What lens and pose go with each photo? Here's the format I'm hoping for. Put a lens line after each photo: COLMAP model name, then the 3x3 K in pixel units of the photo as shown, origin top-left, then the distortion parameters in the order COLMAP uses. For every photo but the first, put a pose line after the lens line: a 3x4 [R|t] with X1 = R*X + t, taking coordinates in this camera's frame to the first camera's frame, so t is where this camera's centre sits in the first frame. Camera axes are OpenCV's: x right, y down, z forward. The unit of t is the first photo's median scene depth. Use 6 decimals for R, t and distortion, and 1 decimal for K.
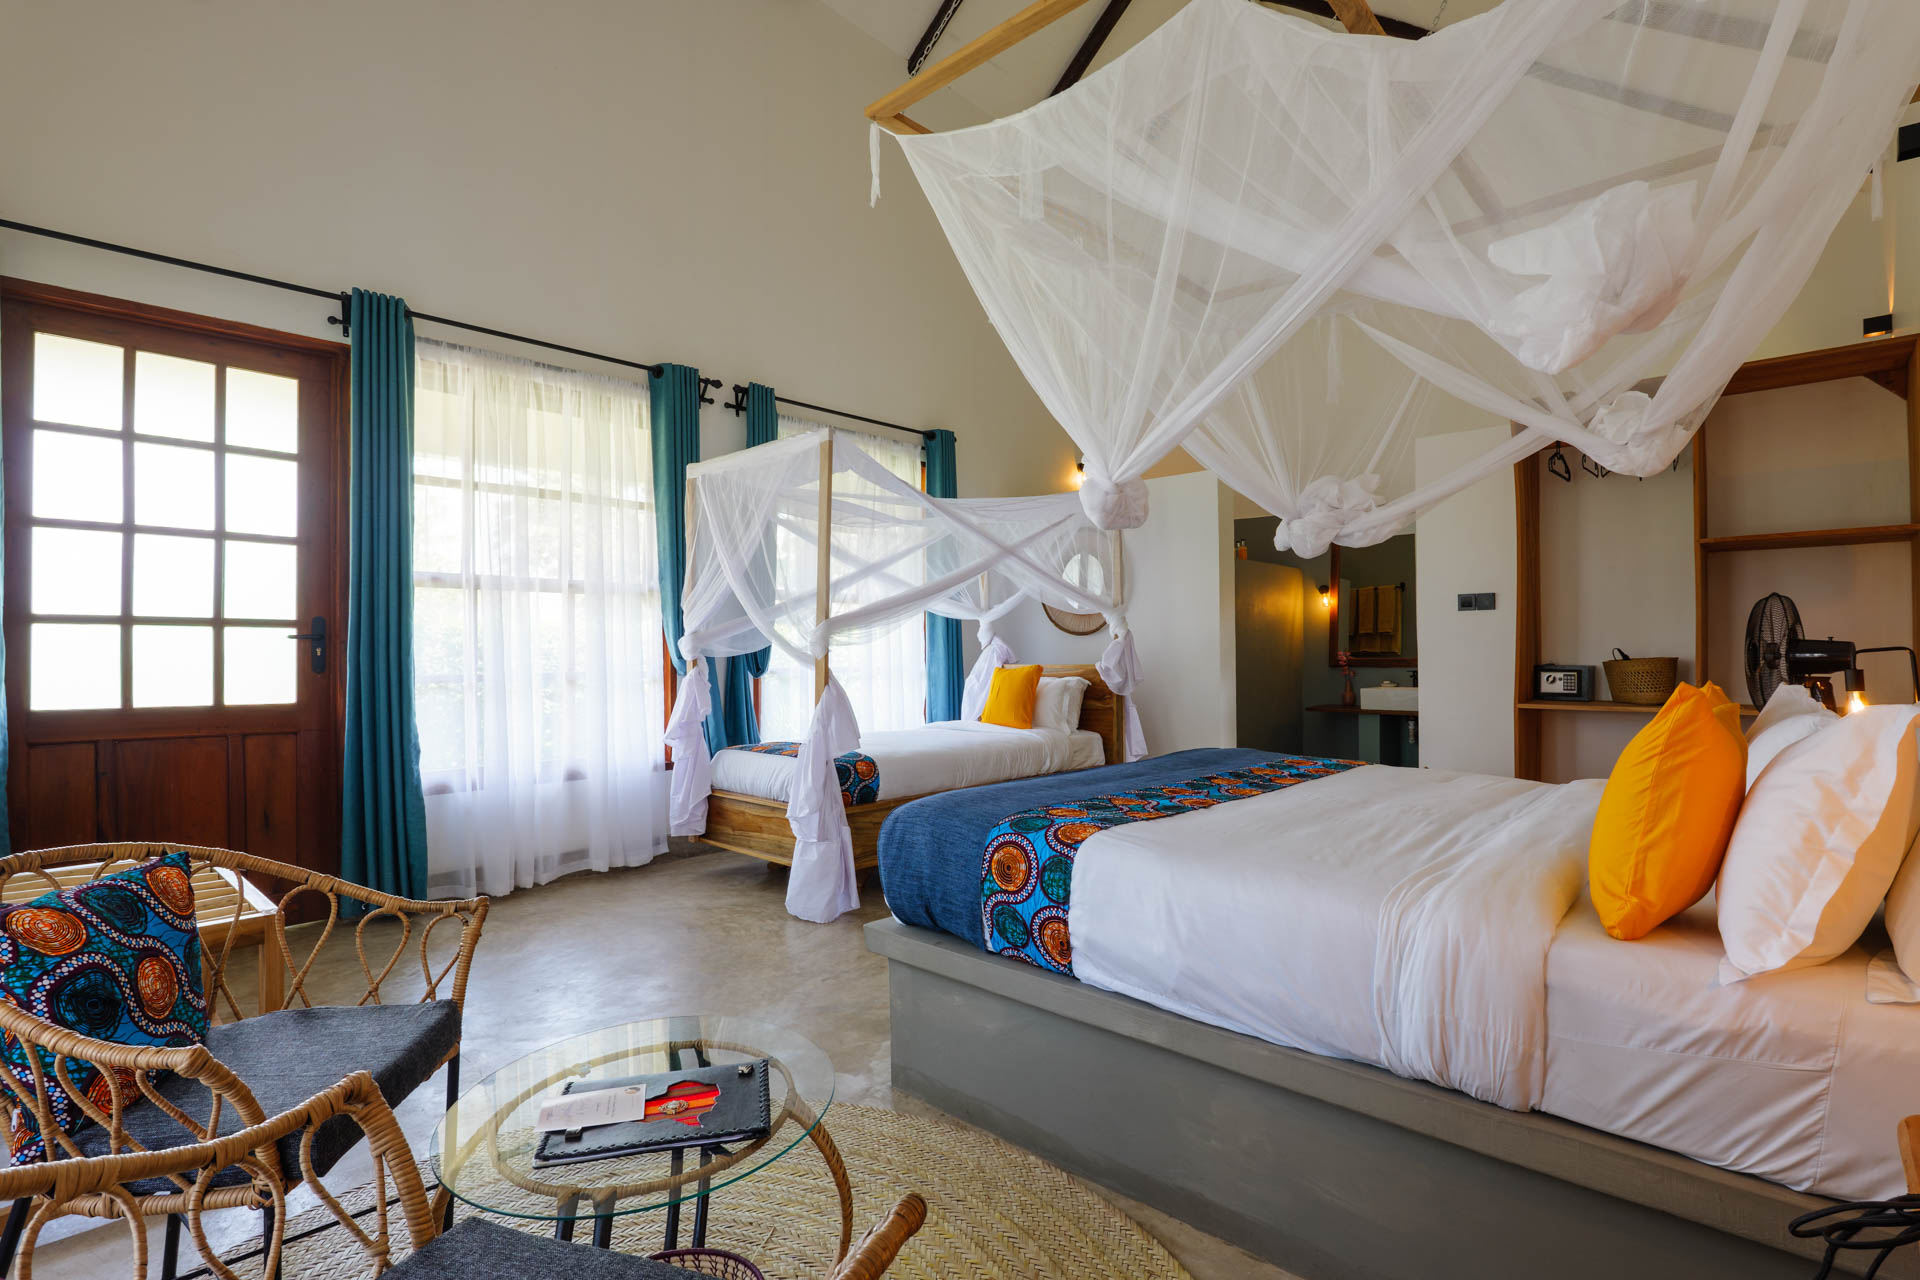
lens RADIAL K [[931.2, 0, 946.9], [0, 931.2, 641.4], [0, 0, 1]] dist [-0.000805, 0.000261]
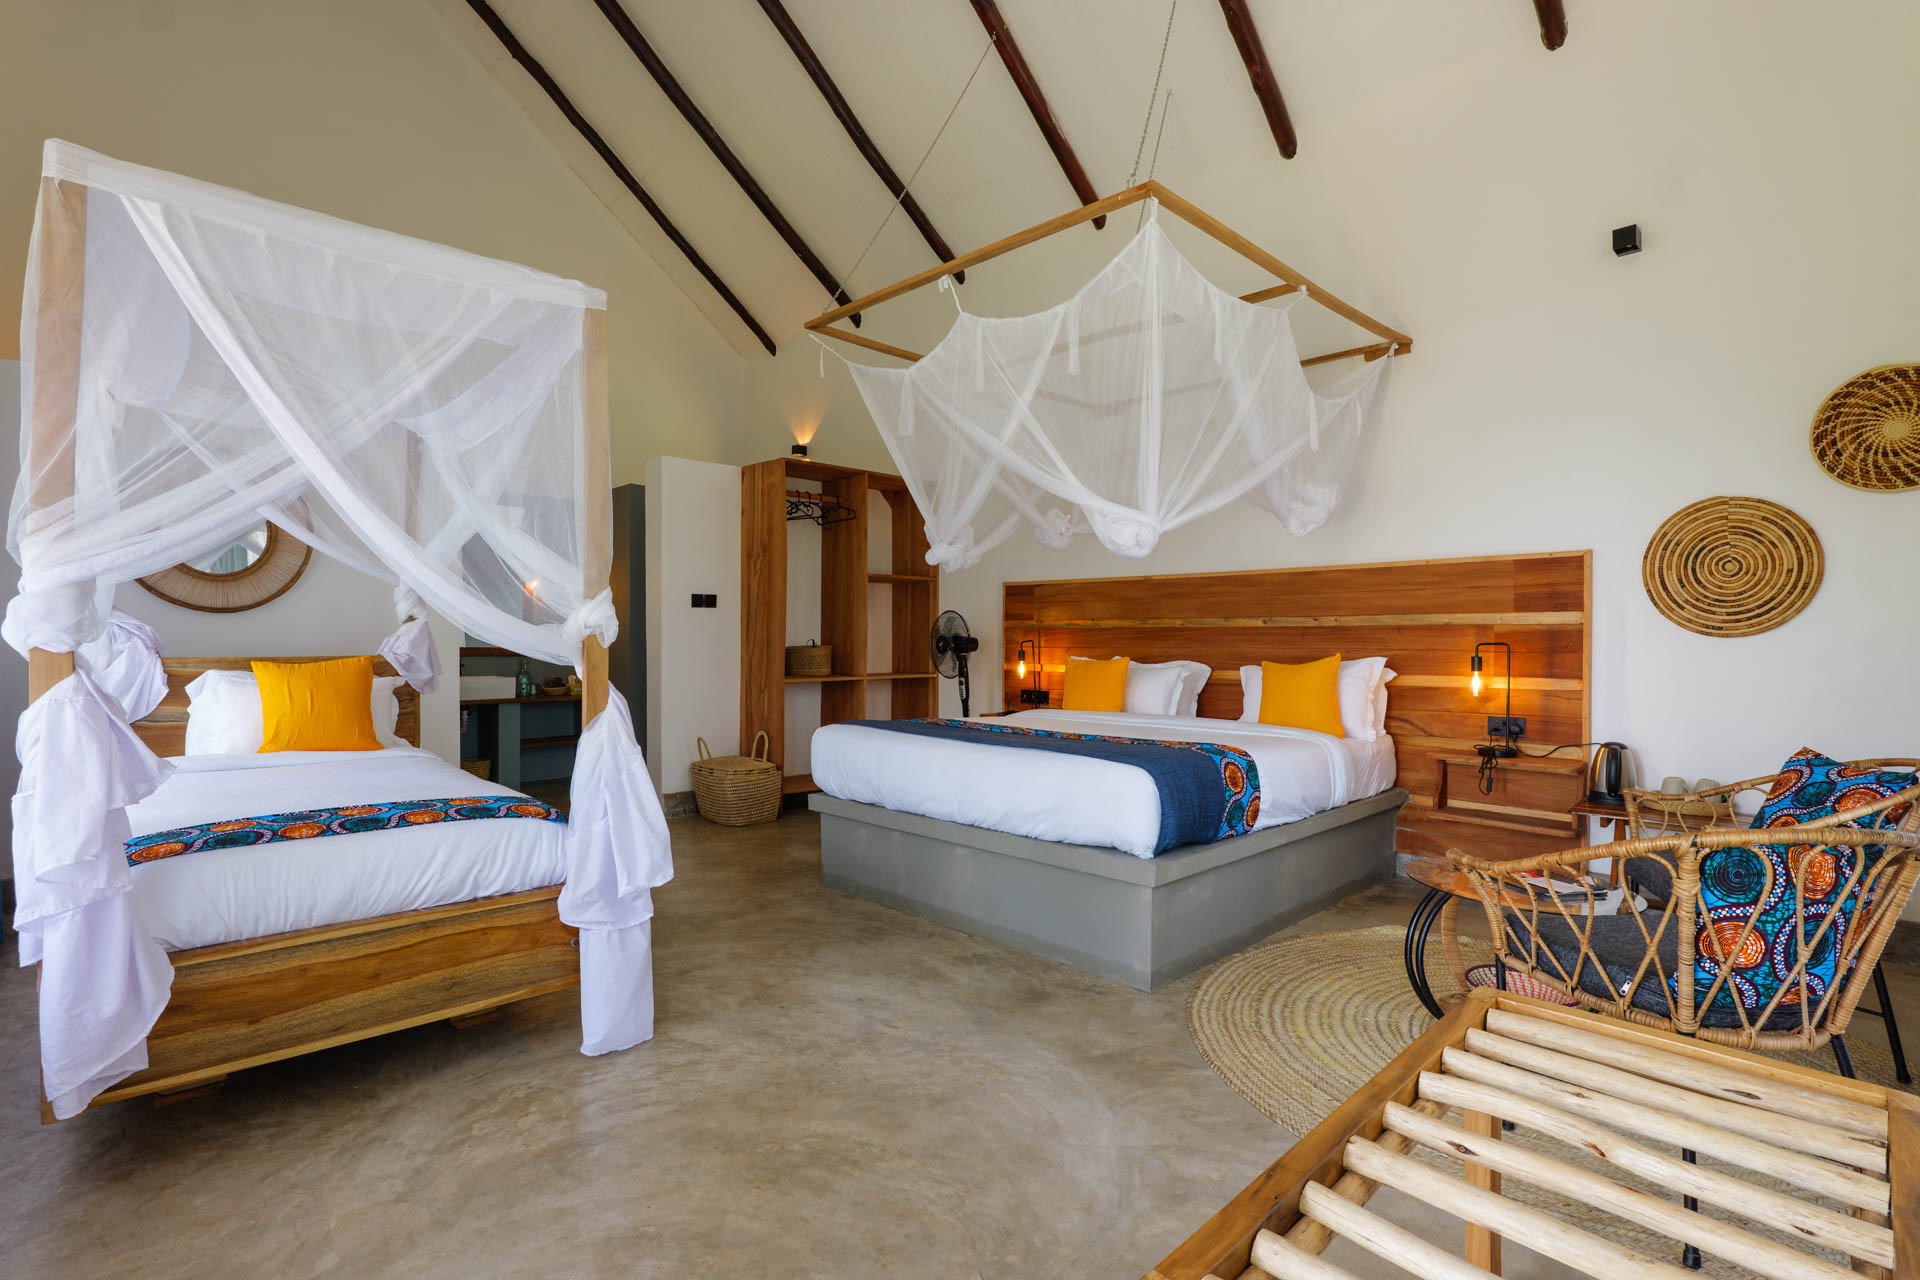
lens RADIAL K [[931.2, 0, 946.9], [0, 931.2, 641.4], [0, 0, 1]] dist [-0.000805, 0.000261]
pose [[0.024344, 0.004463, 0.999694, -0.944496], [-0.014546, 0.999886, -0.004109, 0.017645], [-0.999598, -0.014441, 0.024407, 0.908537]]
